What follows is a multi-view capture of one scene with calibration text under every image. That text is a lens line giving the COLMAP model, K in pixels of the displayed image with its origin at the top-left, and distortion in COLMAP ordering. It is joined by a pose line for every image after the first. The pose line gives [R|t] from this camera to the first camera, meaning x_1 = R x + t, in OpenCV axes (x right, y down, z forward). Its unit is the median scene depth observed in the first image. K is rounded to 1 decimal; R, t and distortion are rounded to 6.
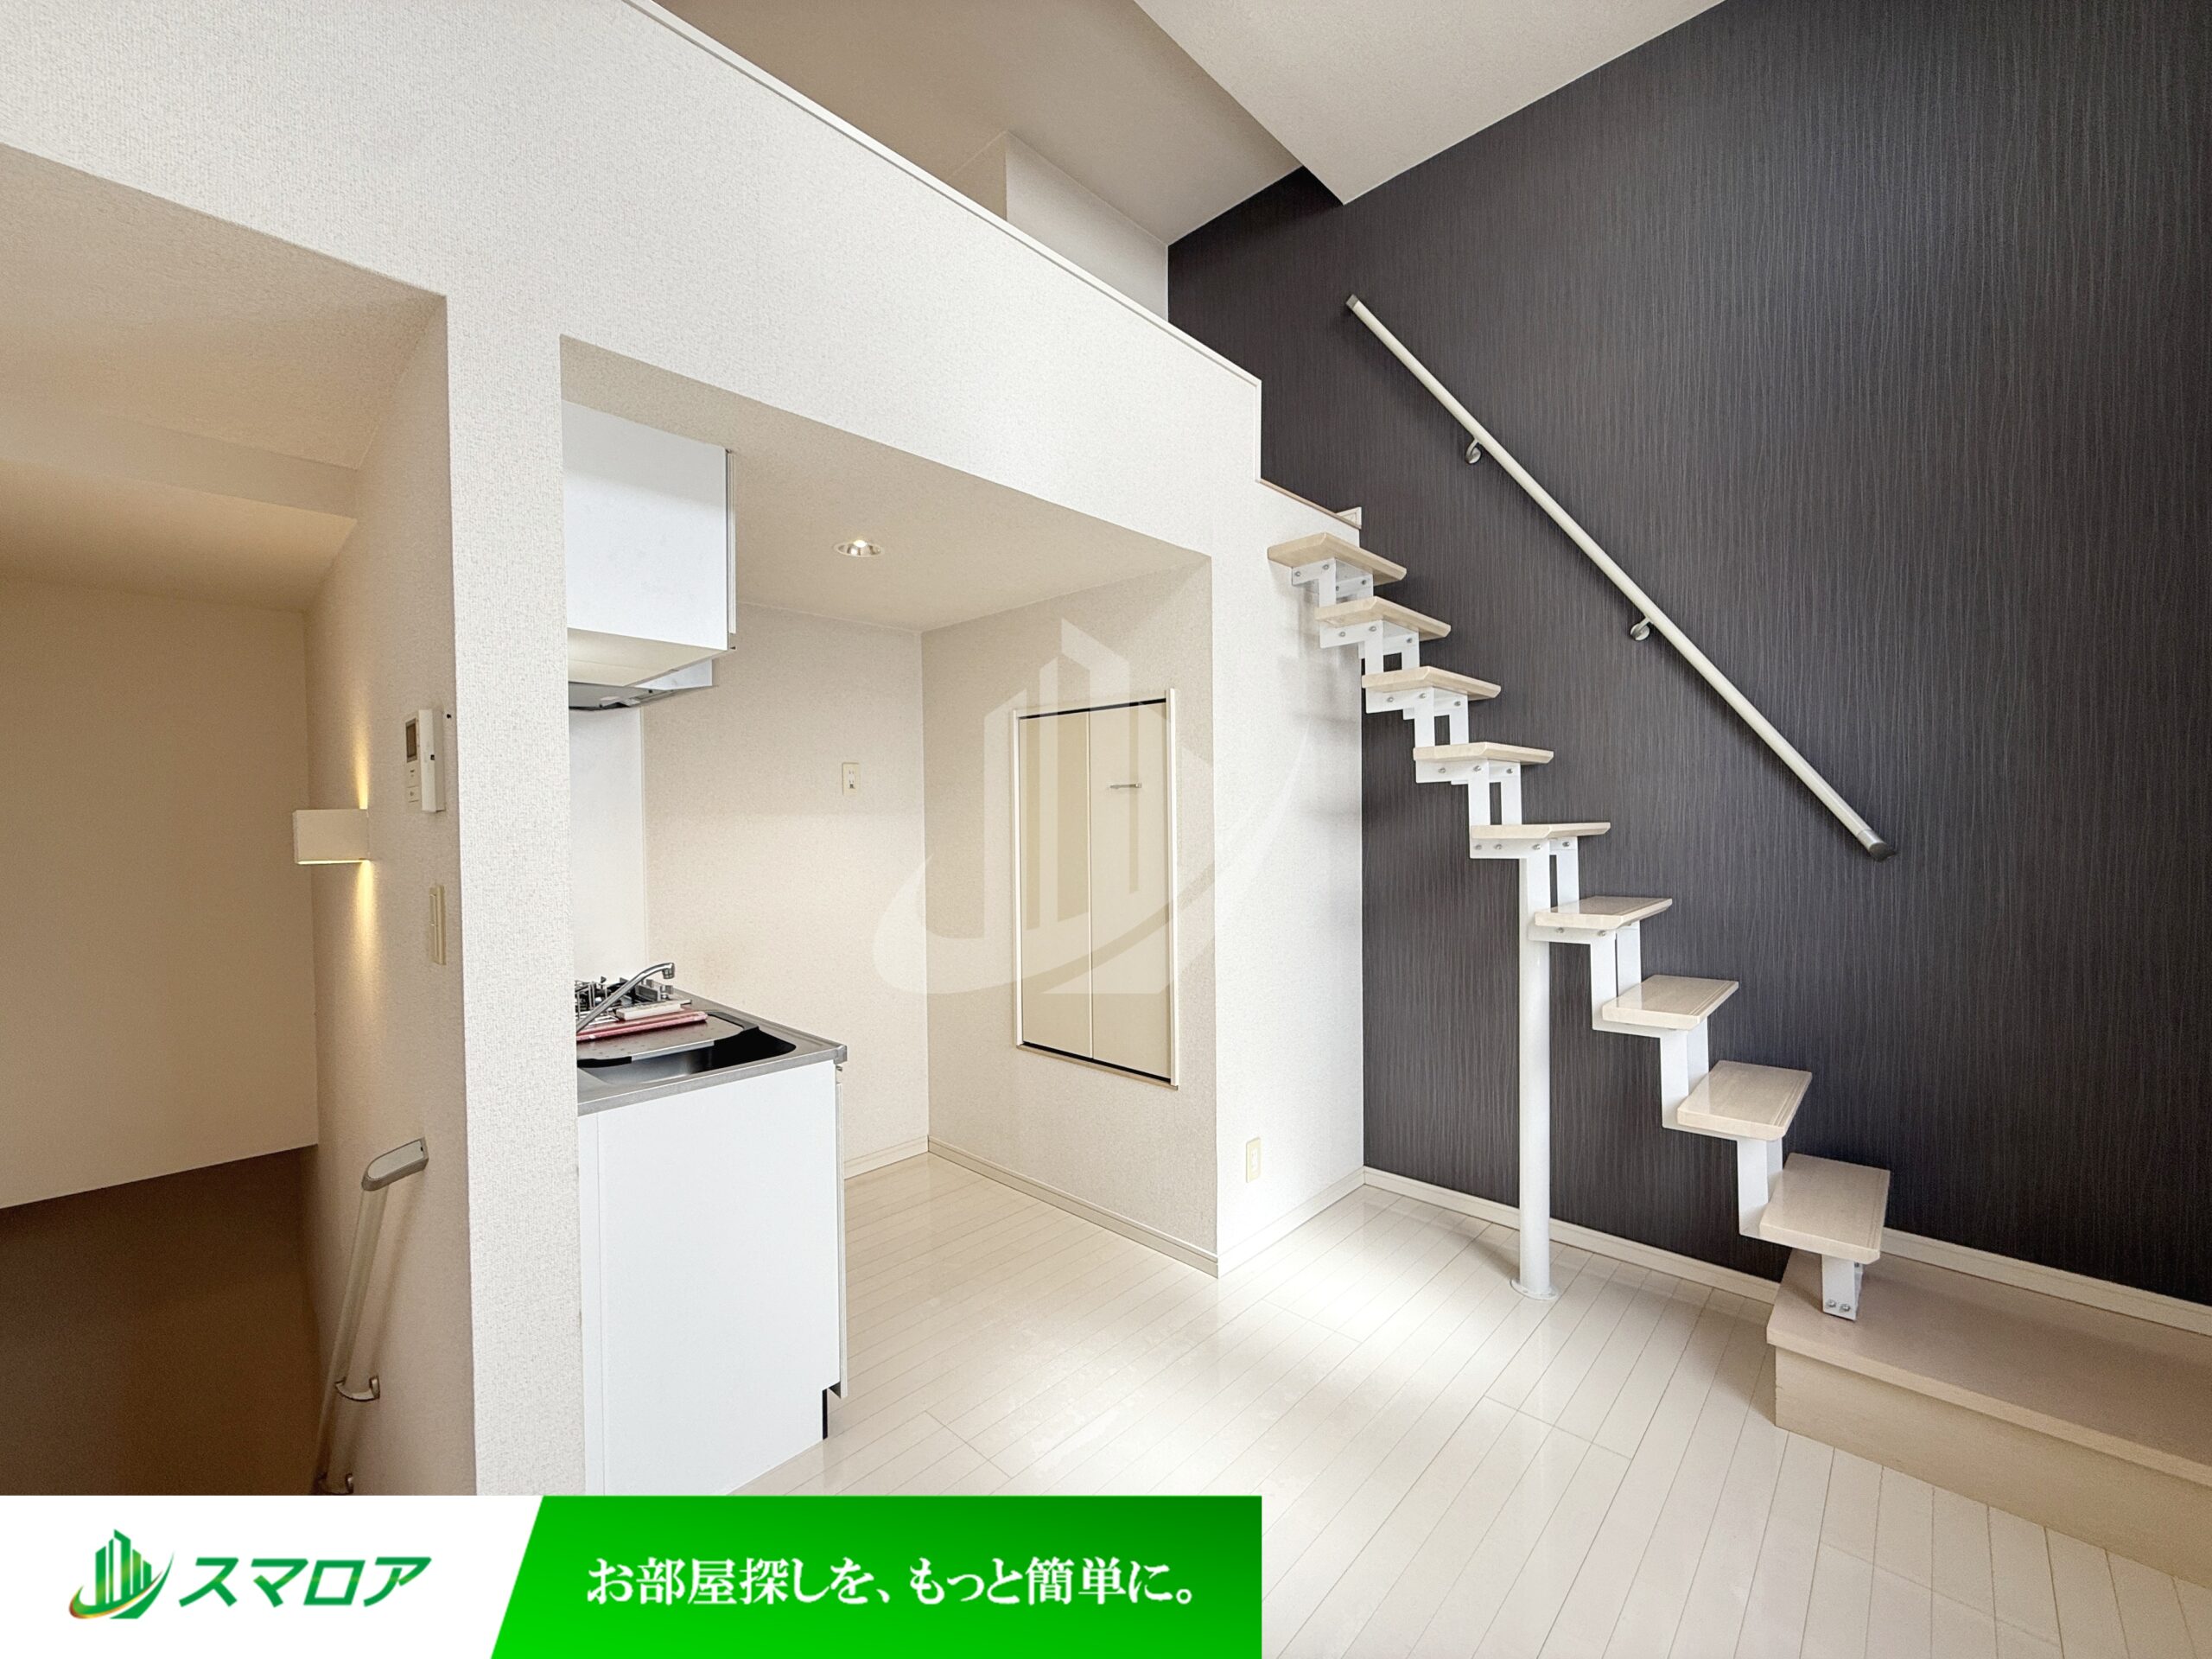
lens RADIAL K [[881.2, 0, 1102.4], [0, 881.2, 827.4], [0, 0, 1]] dist [0.000548, 0.000242]
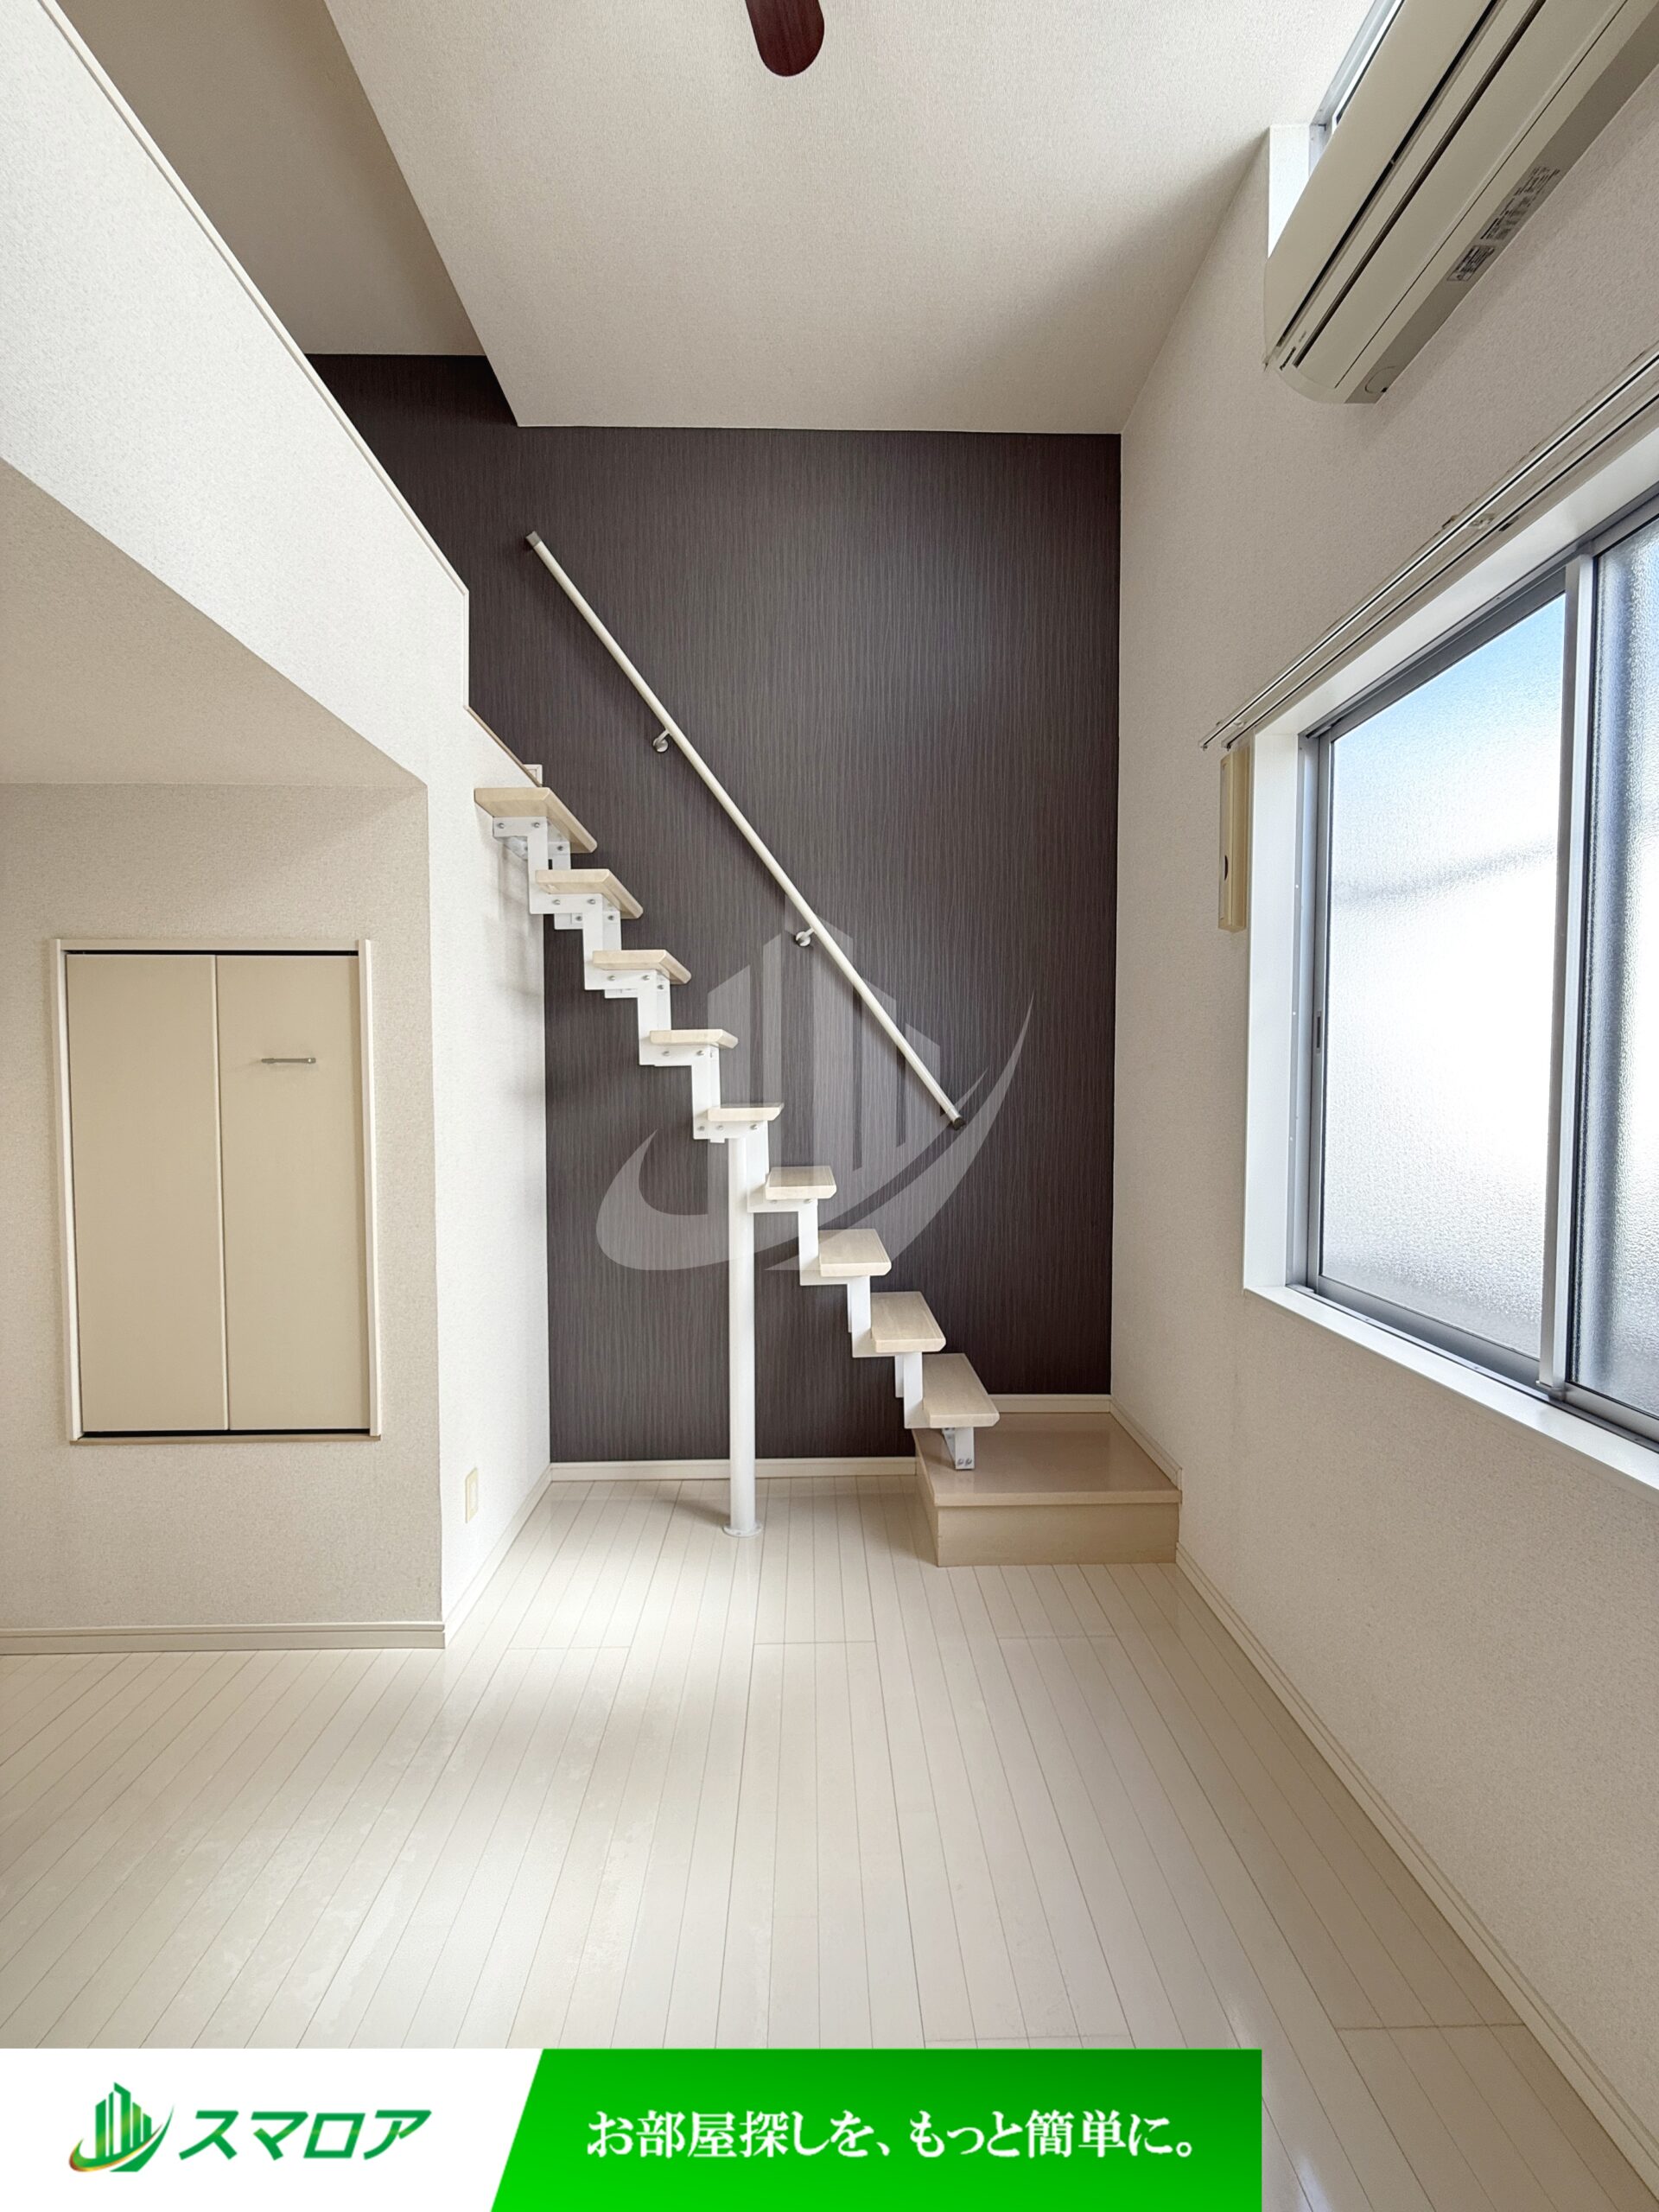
lens RADIAL K [[881.2, 0, 830.9], [0, 881.2, 1109.1], [0, 0, 1]] dist [0.000548, 0.000242]
pose [[0.707501, -0.017400, 0.706498, -0.199258], [0.004271, 0.999784, 0.020345, -0.020475], [-0.706699, -0.011376, 0.707423, 0.150324]]
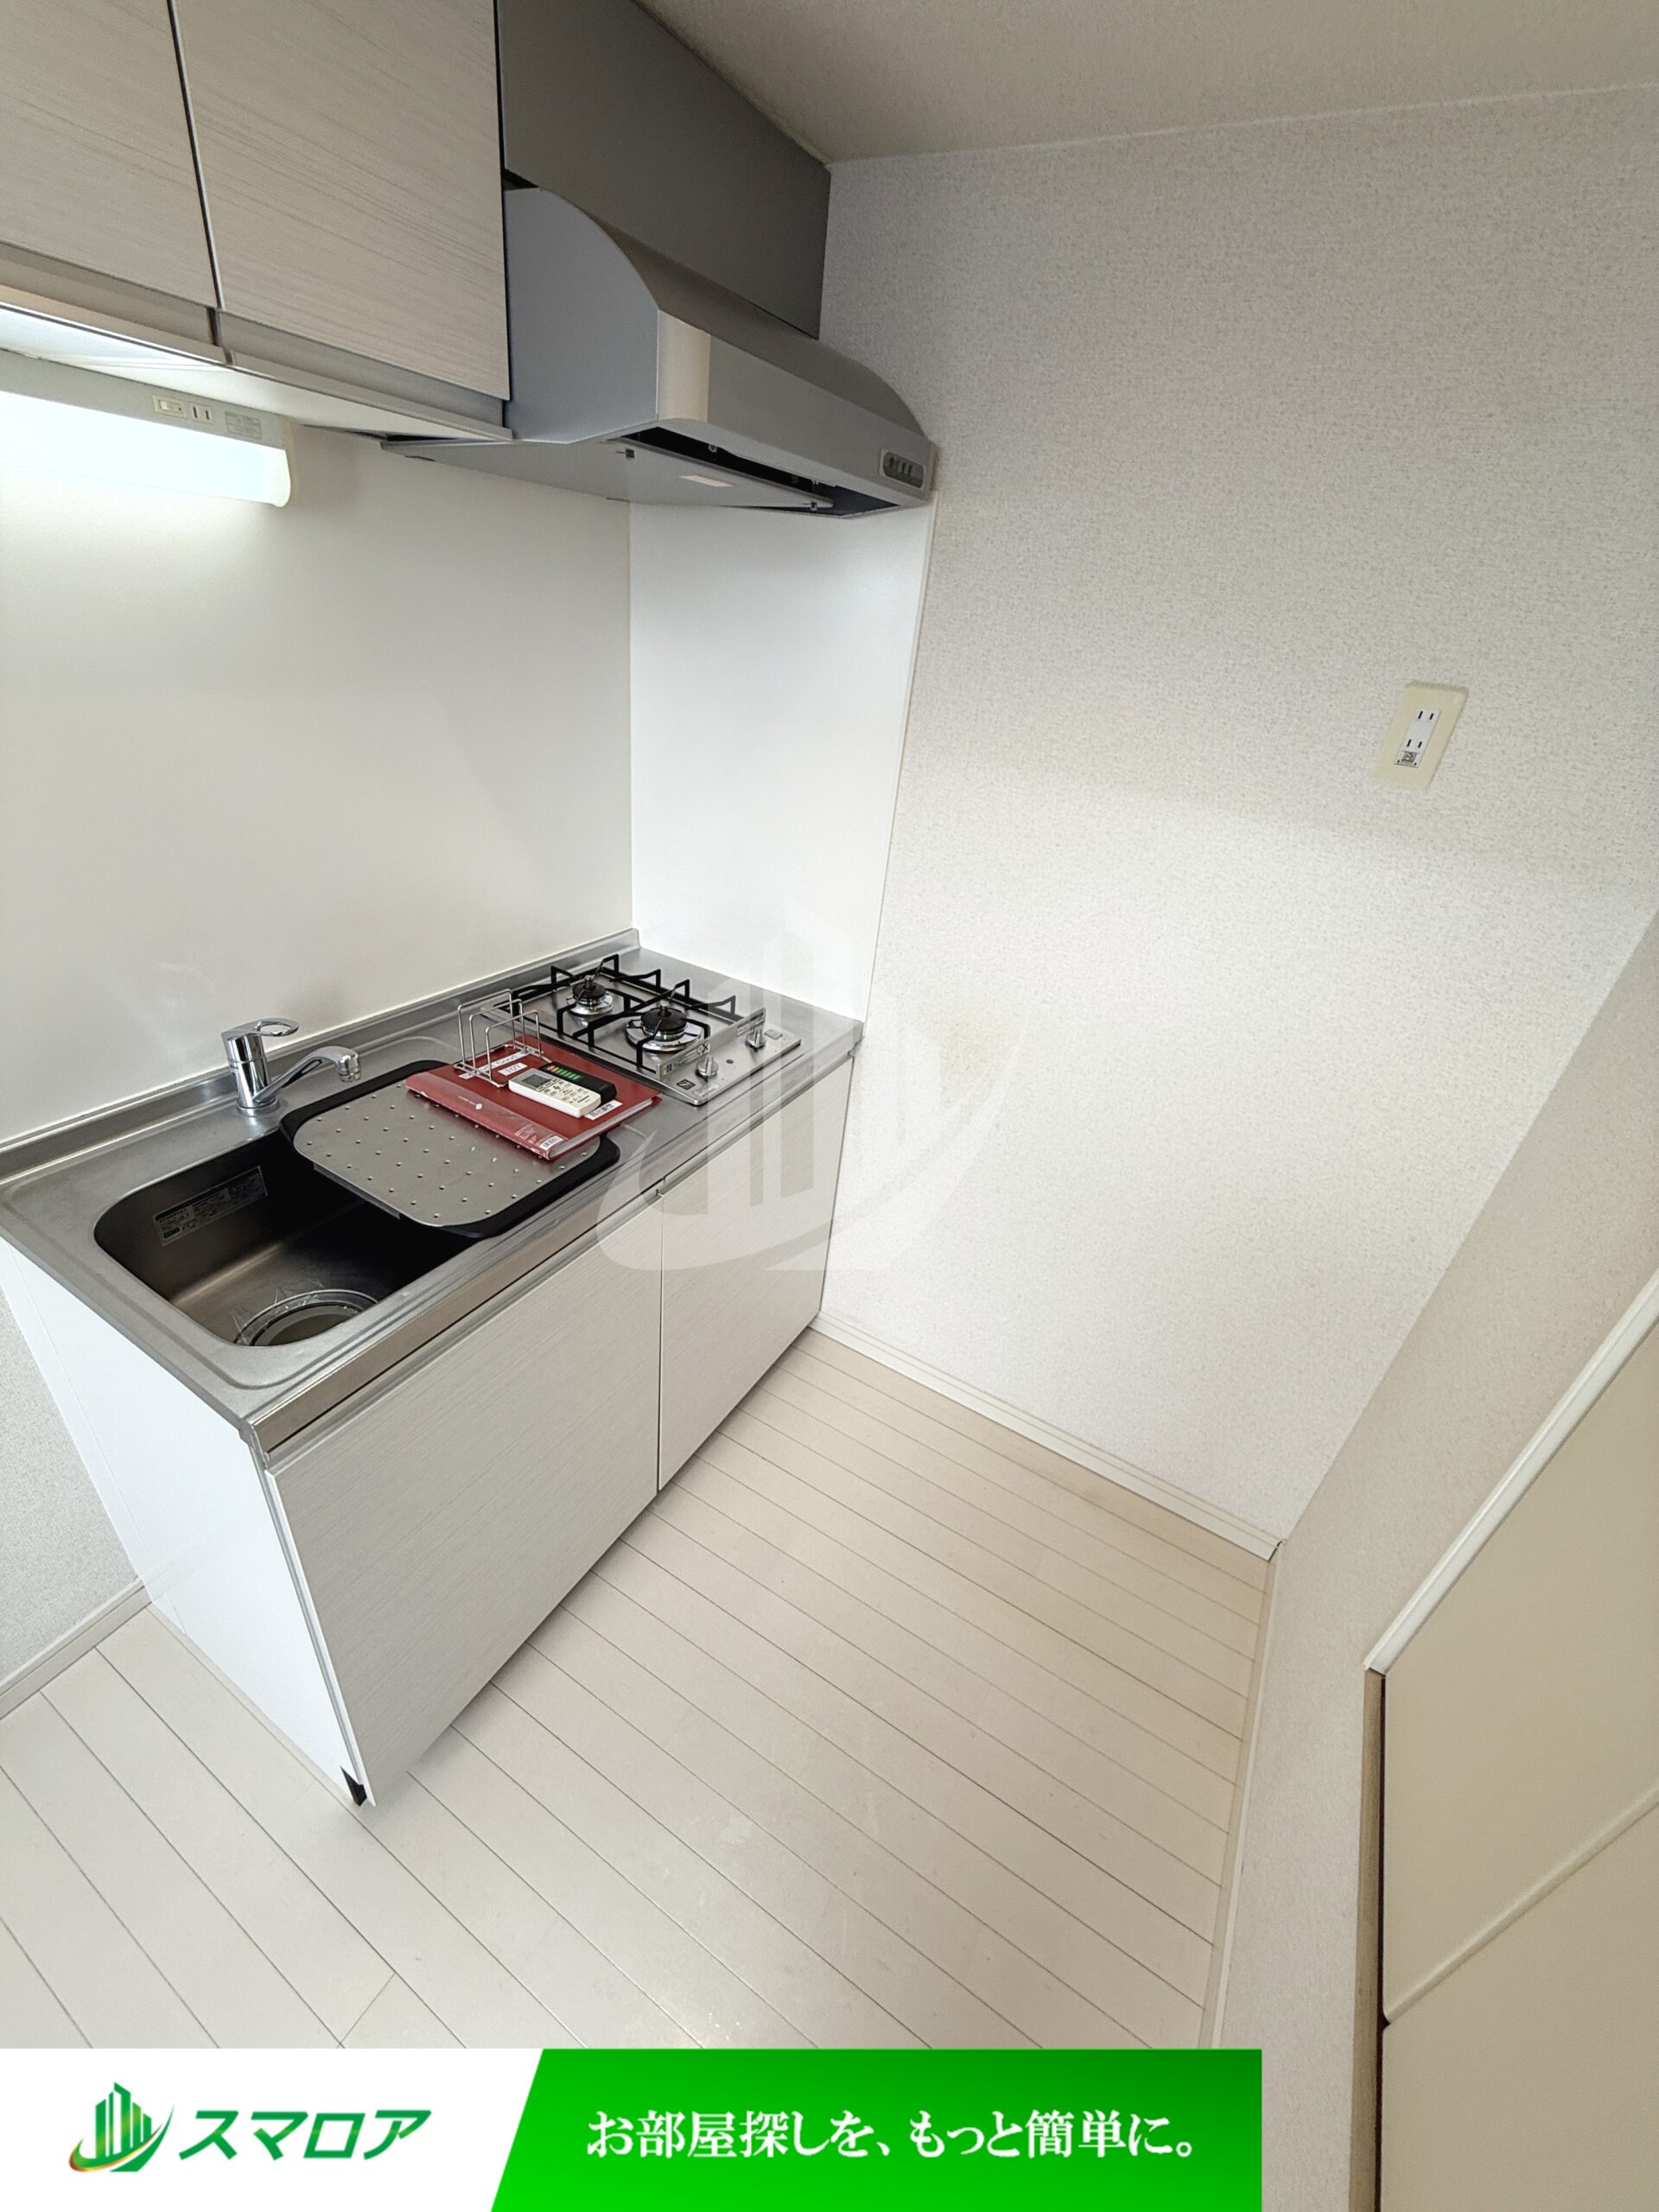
lens RADIAL K [[881.2, 0, 832.4], [0, 881.2, 1099.9], [0, 0, 1]] dist [0.000548, 0.000242]
pose [[0.227051, 0.517524, -0.824995, 0.032695], [-0.121574, 0.855555, 0.503235, -0.104420], [0.966265, -0.013962, 0.257172, 0.905620]]
